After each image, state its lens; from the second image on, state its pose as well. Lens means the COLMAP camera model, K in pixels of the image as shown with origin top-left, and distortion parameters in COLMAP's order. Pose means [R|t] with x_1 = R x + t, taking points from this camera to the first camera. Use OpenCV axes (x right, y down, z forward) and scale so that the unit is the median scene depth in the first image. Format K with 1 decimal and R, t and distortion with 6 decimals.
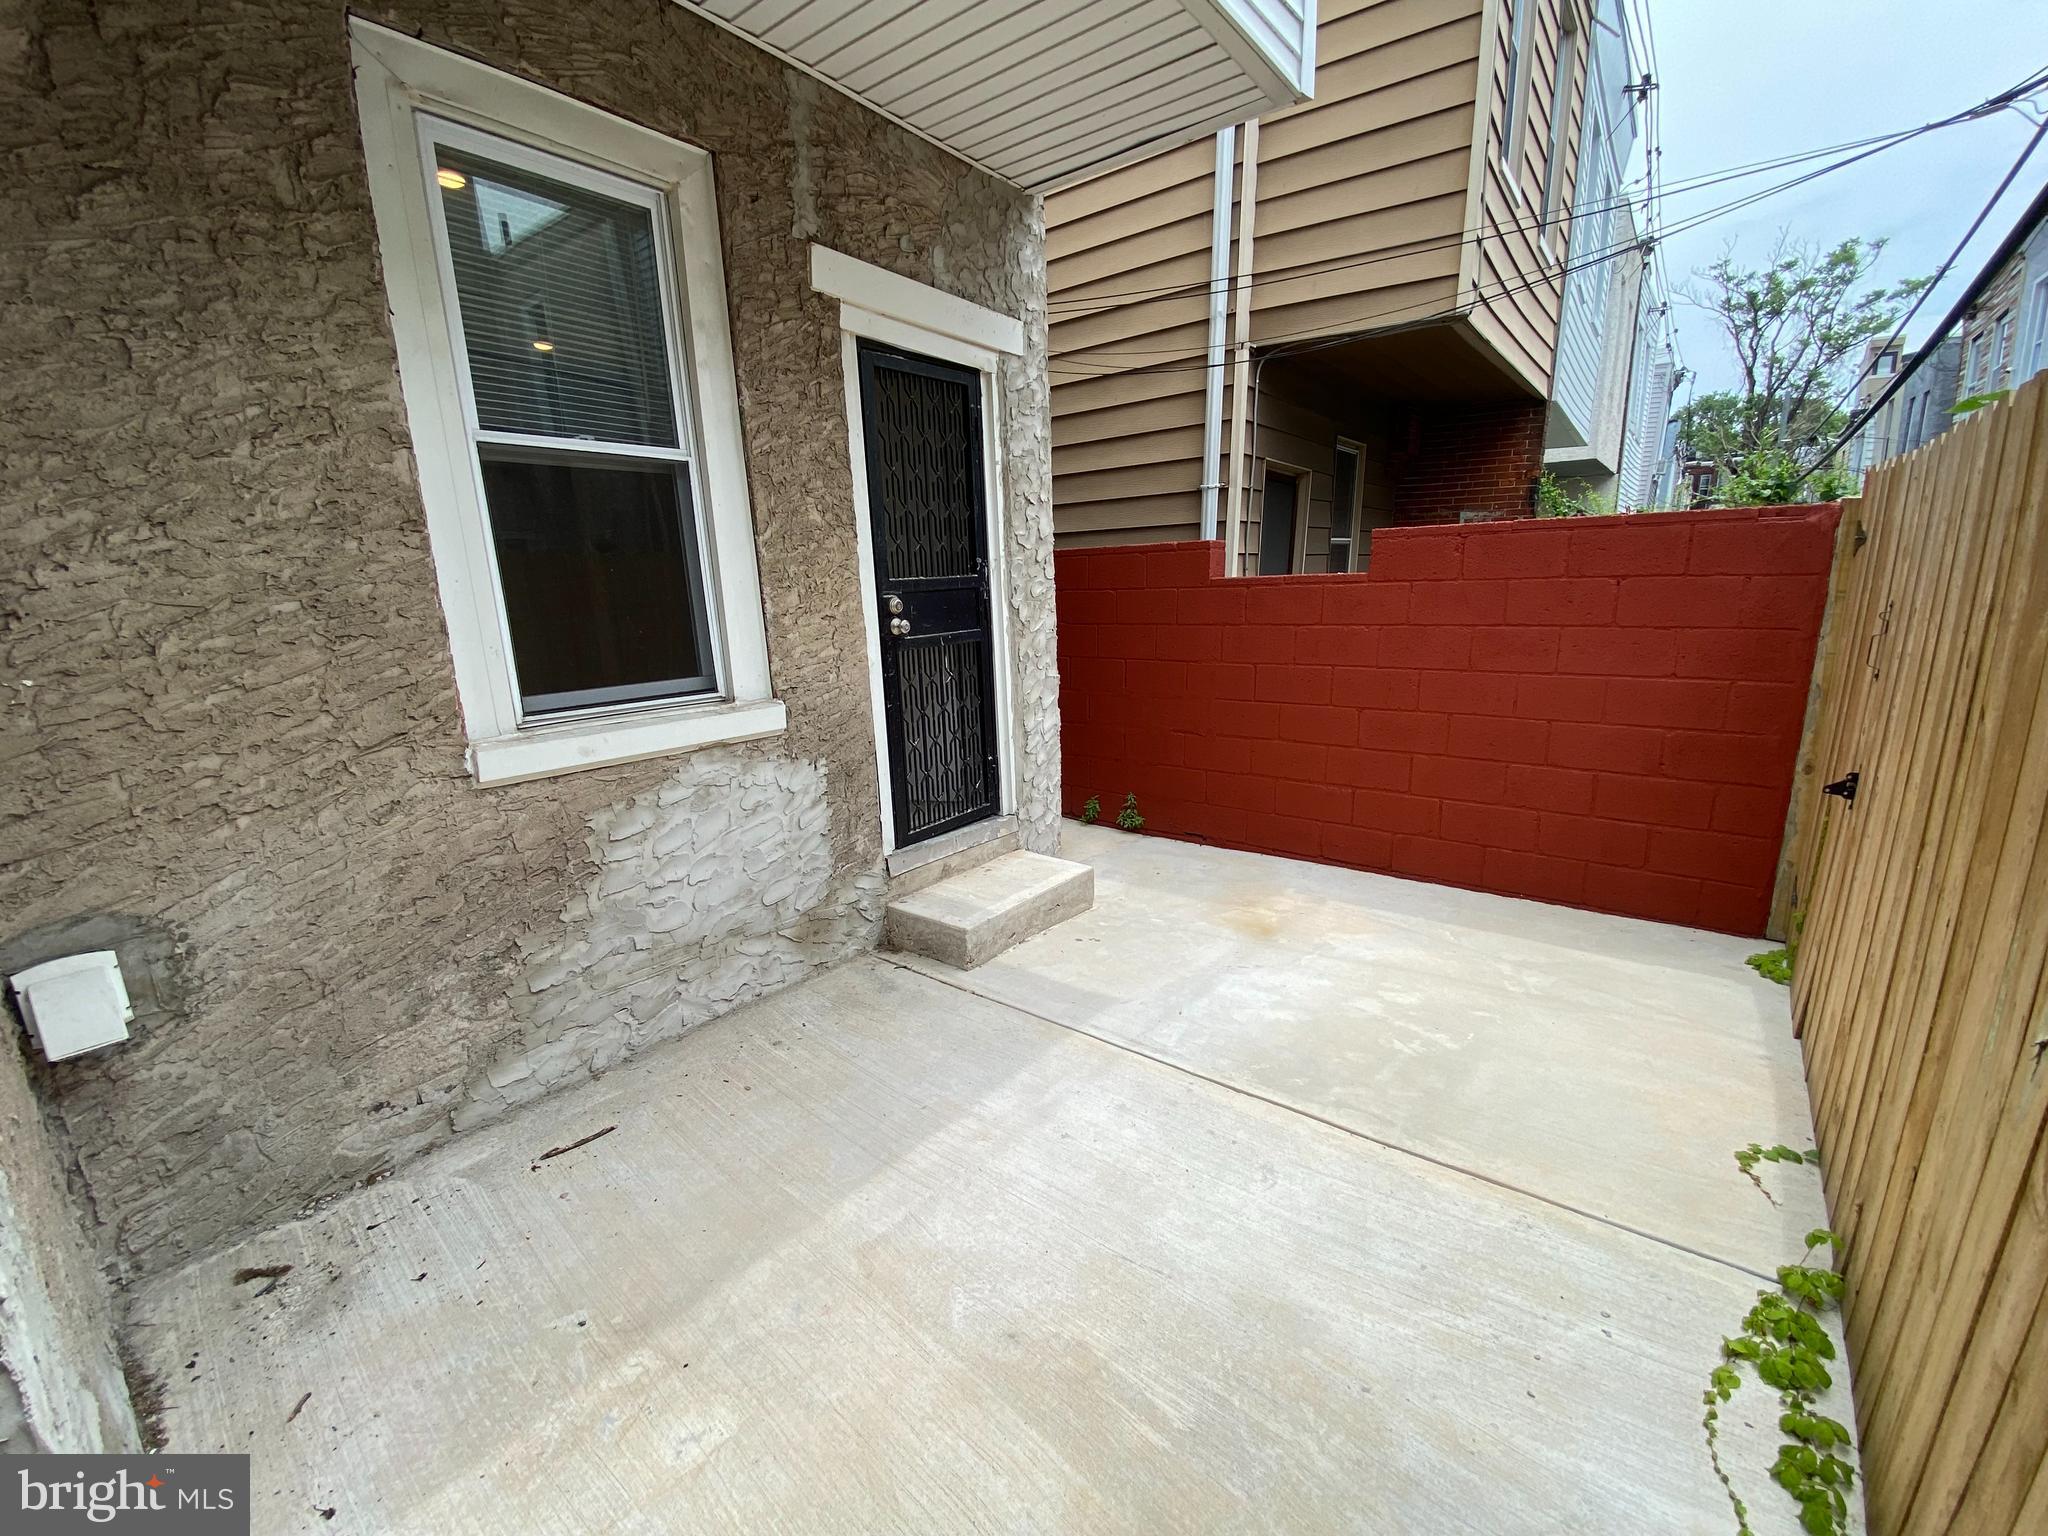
lens RADIAL K [[796.3, 0, 1022.5], [0, 796.3, 781.7], [0, 0, 1]] dist [0.022808, -0.022391]
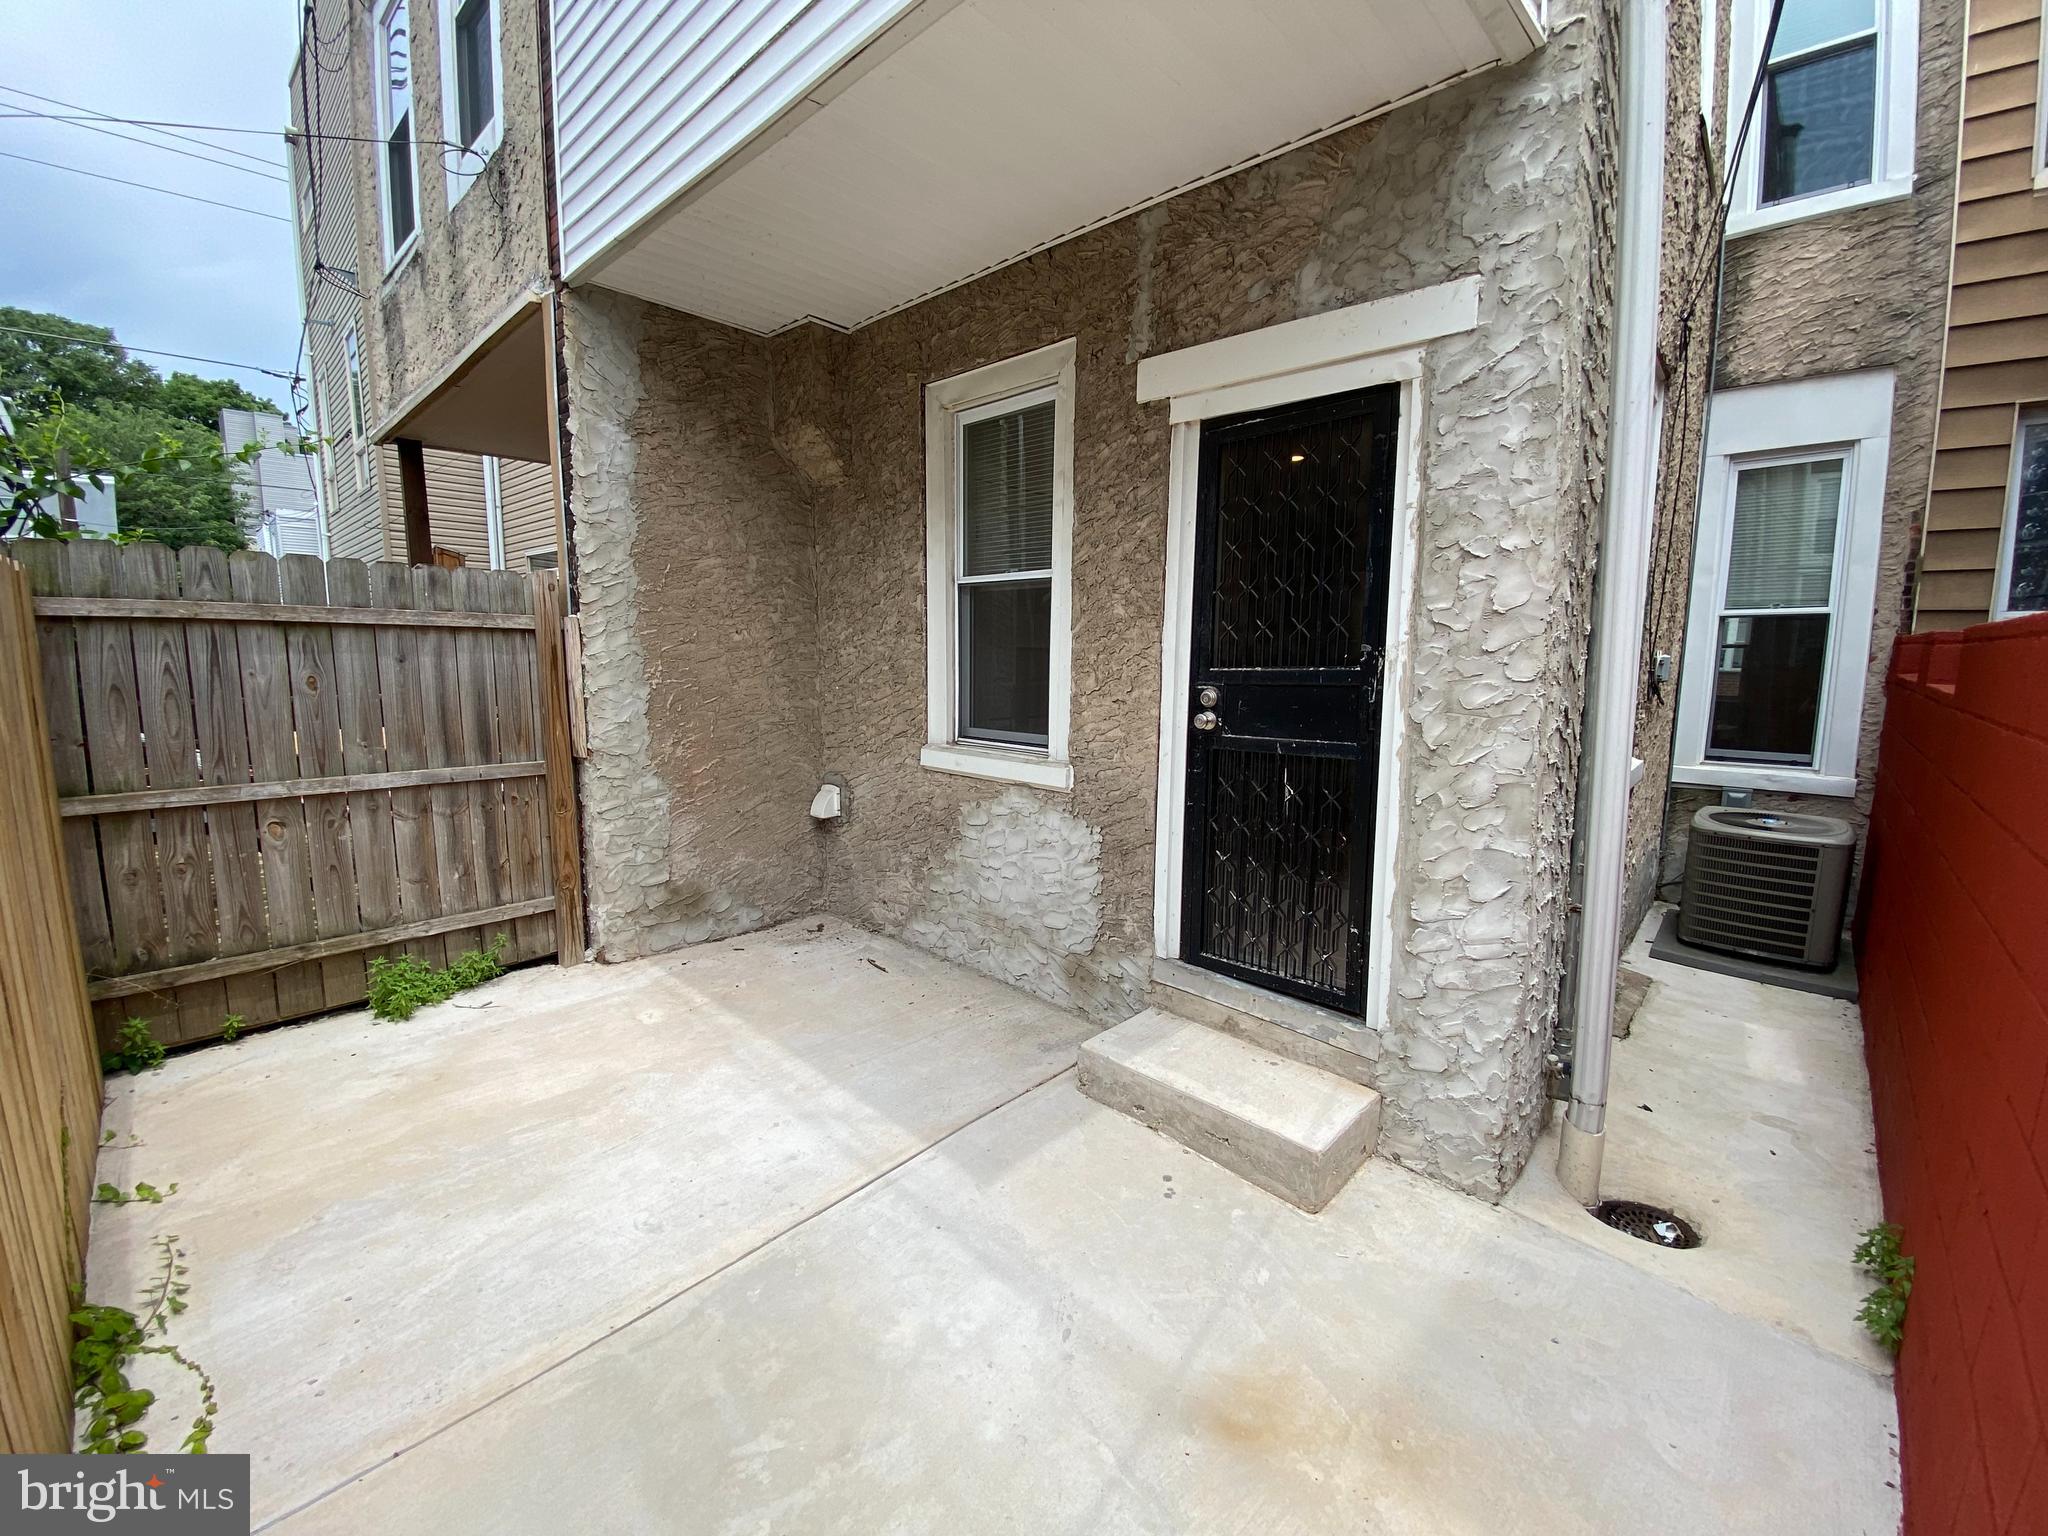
lens RADIAL K [[812.6, 0, 1028.2], [0, 812.6, 769.5], [0, 0, 1]] dist [0.021825, -0.026466]
pose [[-0.074905, 0.169276, -0.982718, 0.860355], [-0.250762, 0.950621, 0.182860, -0.291829], [0.965147, 0.260125, -0.028759, 0.951562]]
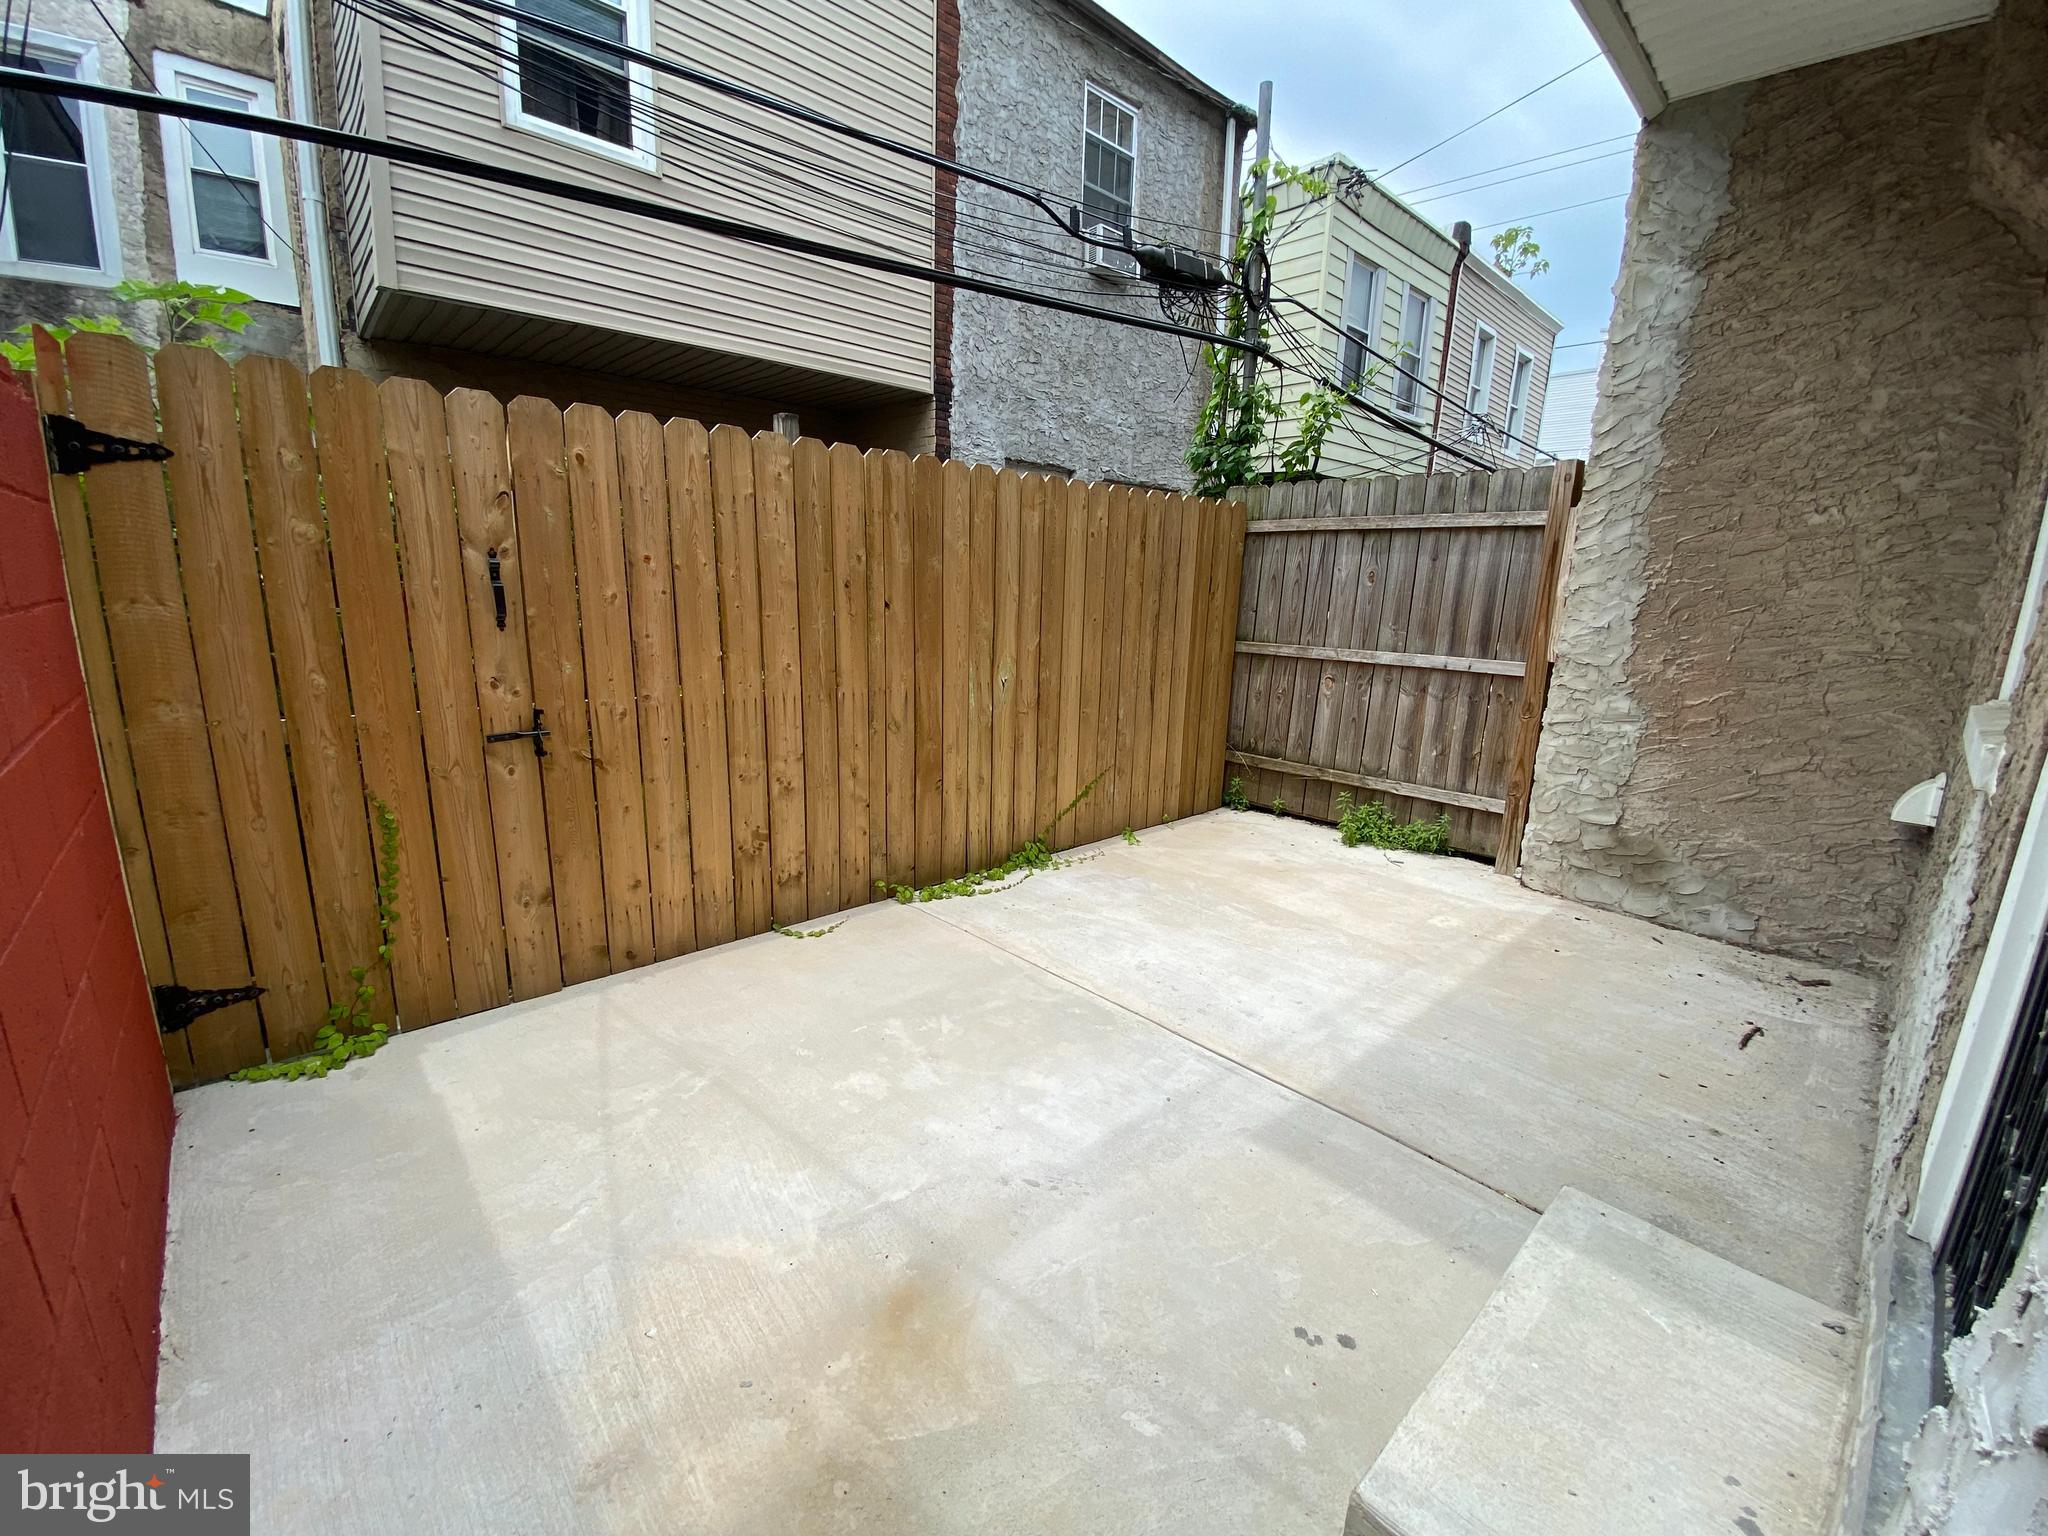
lens RADIAL K [[825.2, 0, 1015.3], [0, 825.2, 765.4], [0, 0, 1]] dist [0.020989, -0.021085]
pose [[-0.987627, -0.029504, 0.154020, 0.218404], [0.040902, 0.899685, 0.434619, -0.324878], [-0.151393, 0.435541, -0.887347, 1.512021]]
